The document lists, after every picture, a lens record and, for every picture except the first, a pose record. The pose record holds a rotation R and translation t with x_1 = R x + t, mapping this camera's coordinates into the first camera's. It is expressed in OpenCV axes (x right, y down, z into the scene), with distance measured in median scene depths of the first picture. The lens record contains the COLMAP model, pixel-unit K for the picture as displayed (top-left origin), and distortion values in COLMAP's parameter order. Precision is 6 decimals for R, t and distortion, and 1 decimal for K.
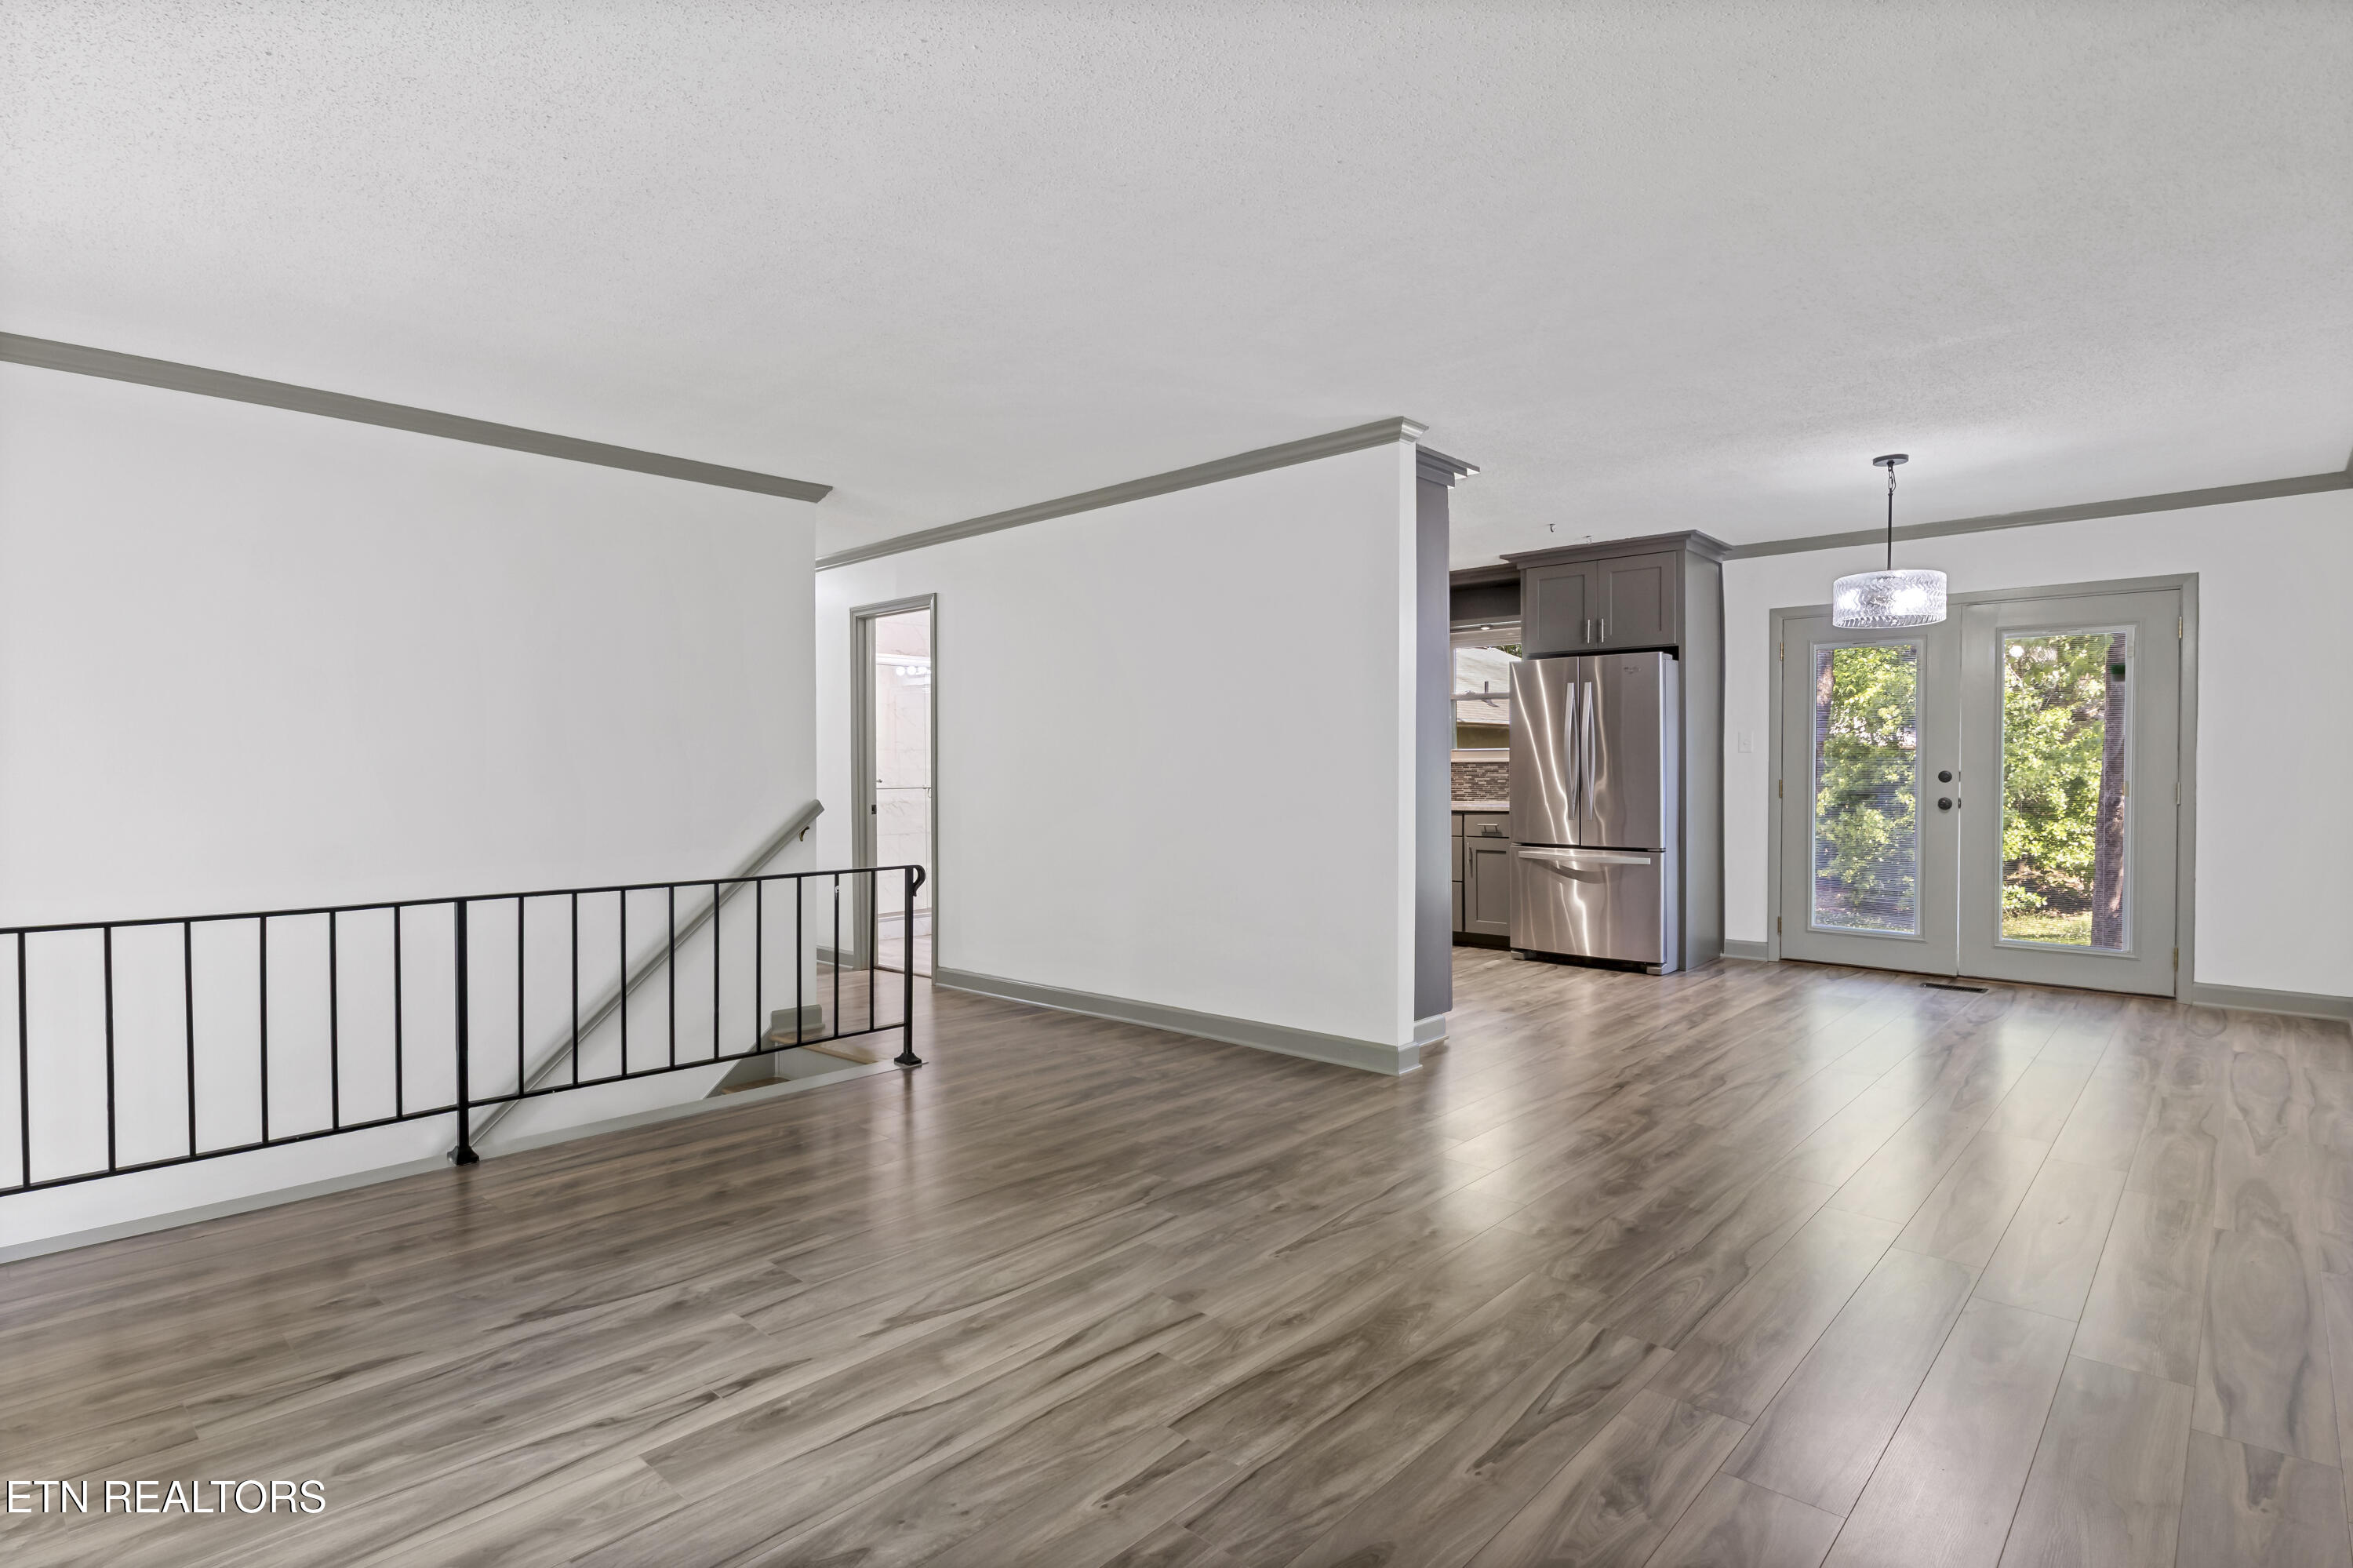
lens RADIAL K [[1202.1, 0, 1156.6], [0, 1202.1, 794.7], [0, 0, 1]] dist [-0.010997, 0.000137]
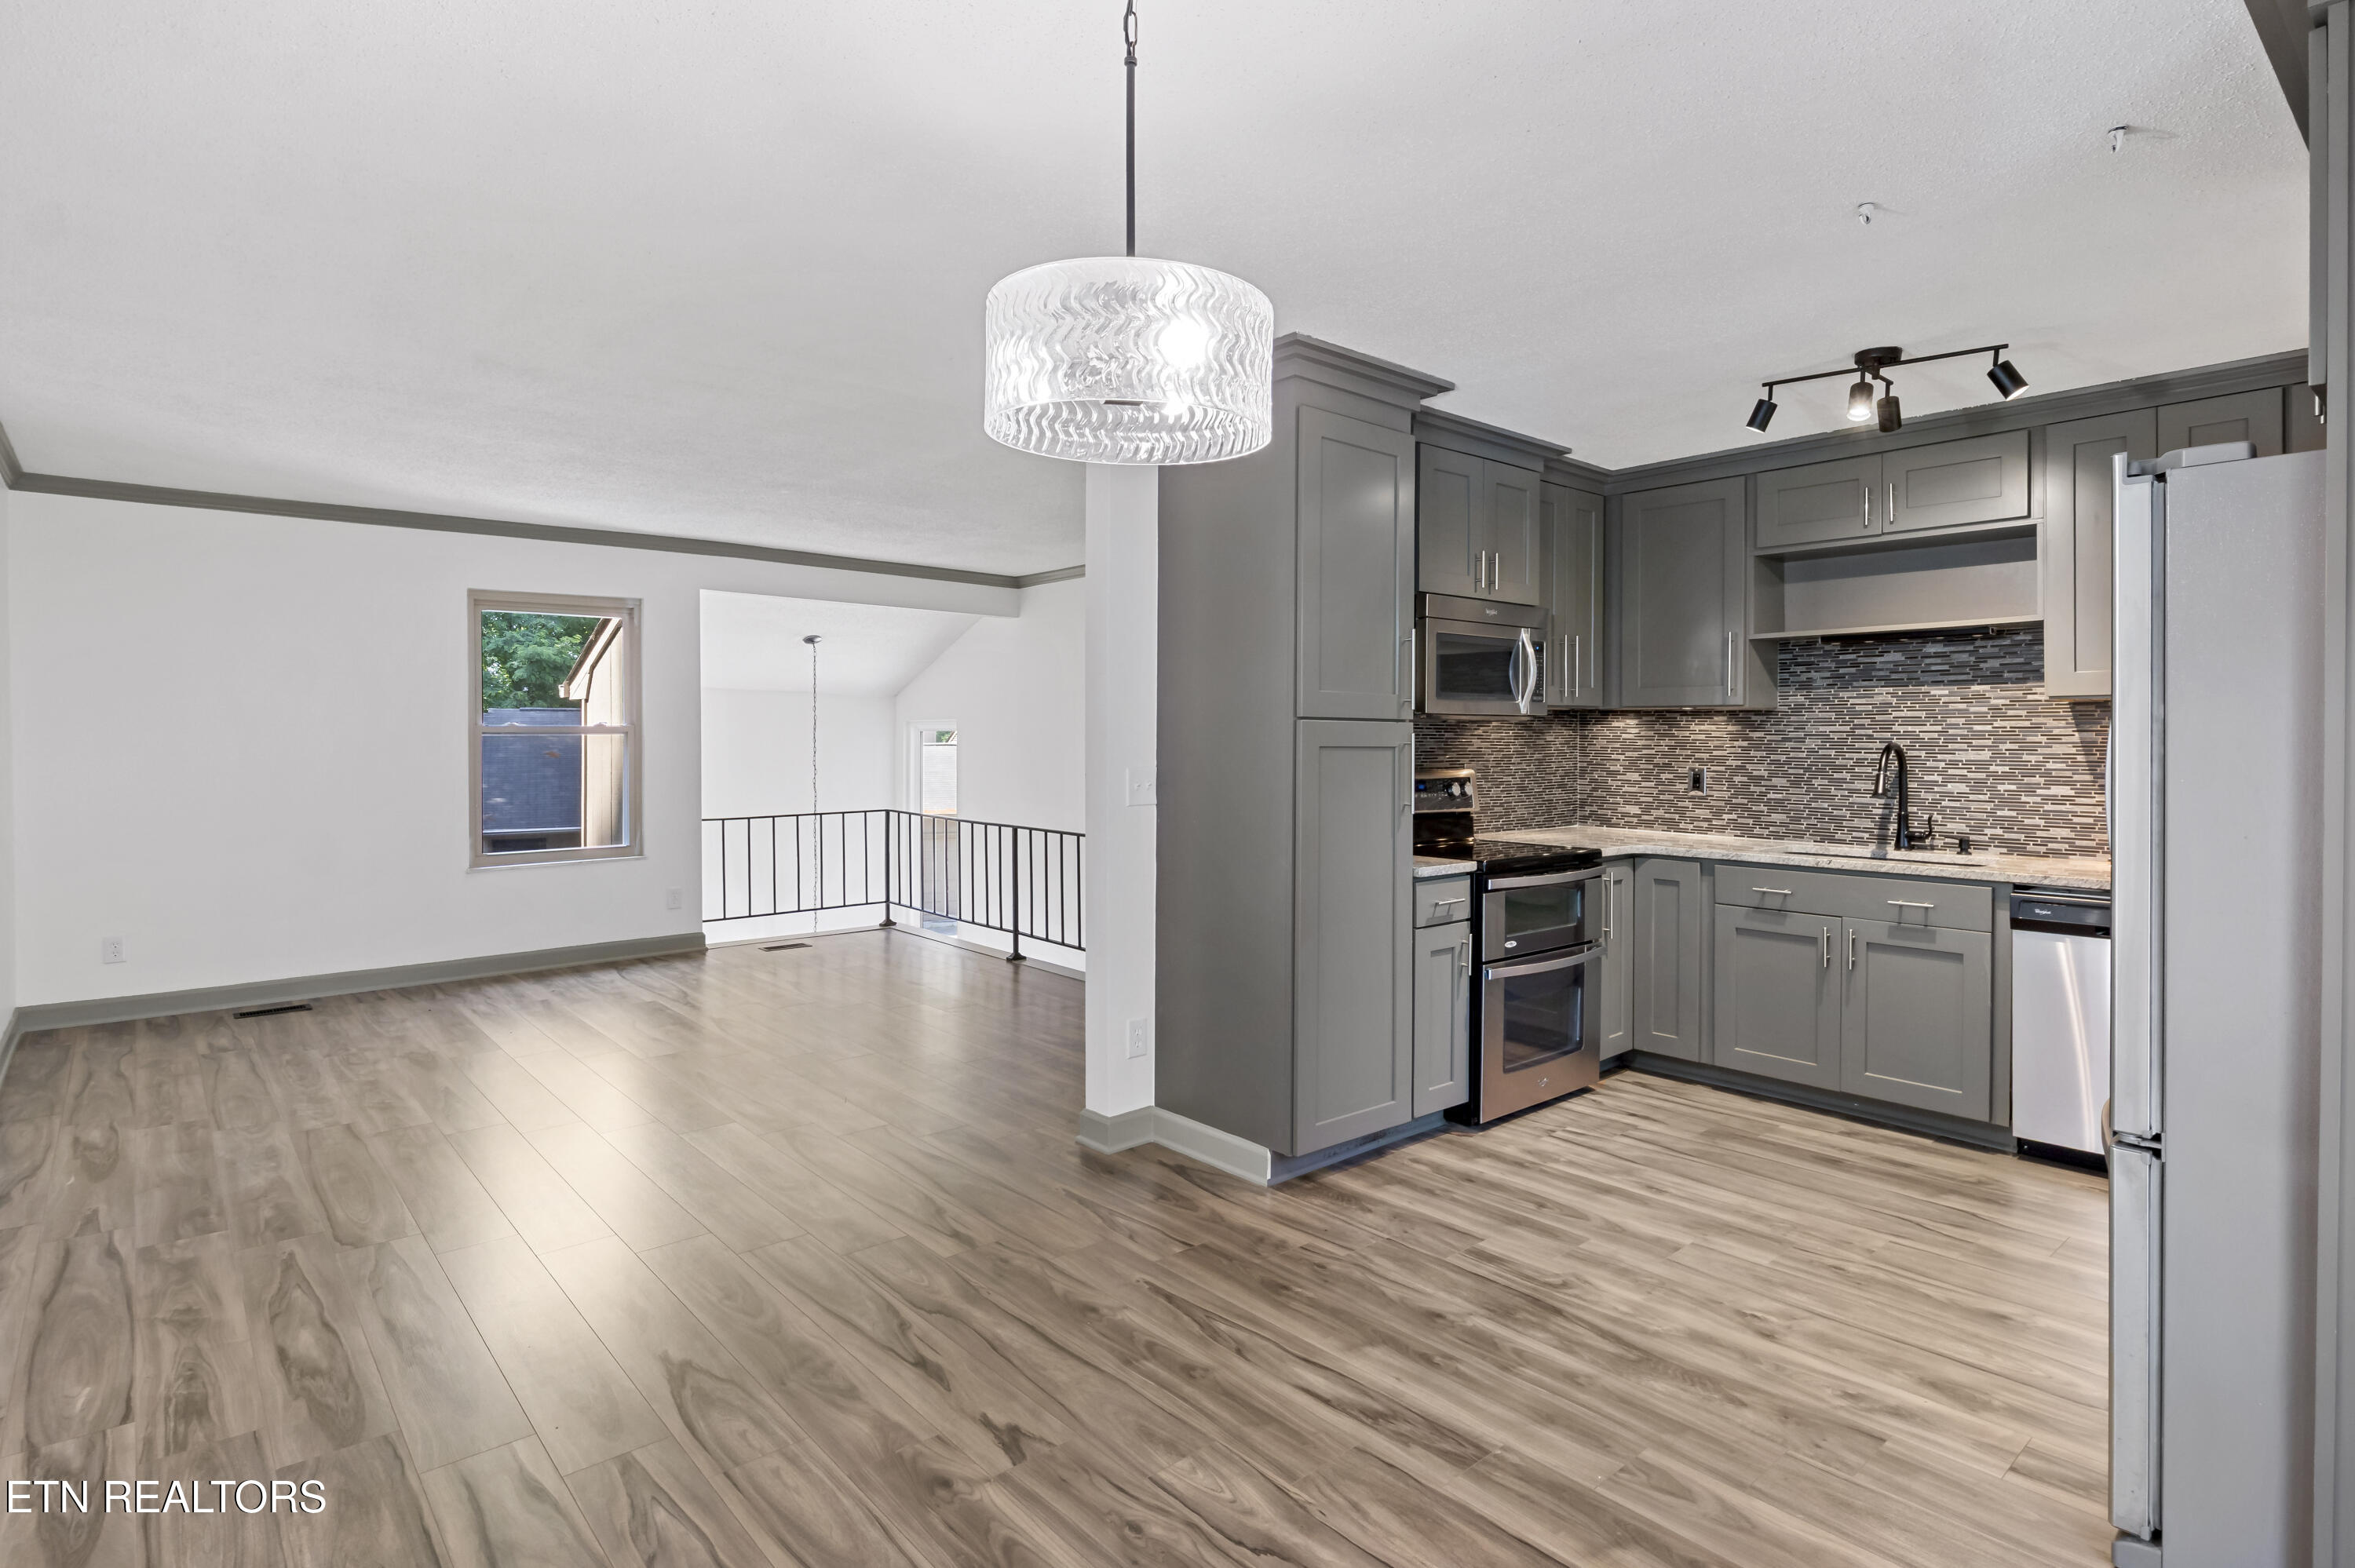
lens RADIAL K [[1202.9, 0, 1206.4], [0, 1202.9, 748.6], [0, 0, 1]] dist [-0.010997, 0.000137]
pose [[-0.091690, 0.022904, -0.995524, 0.914528], [-0.022753, 0.999426, 0.025089, -0.063856], [0.995528, 0.024951, -0.091117, 1.012679]]
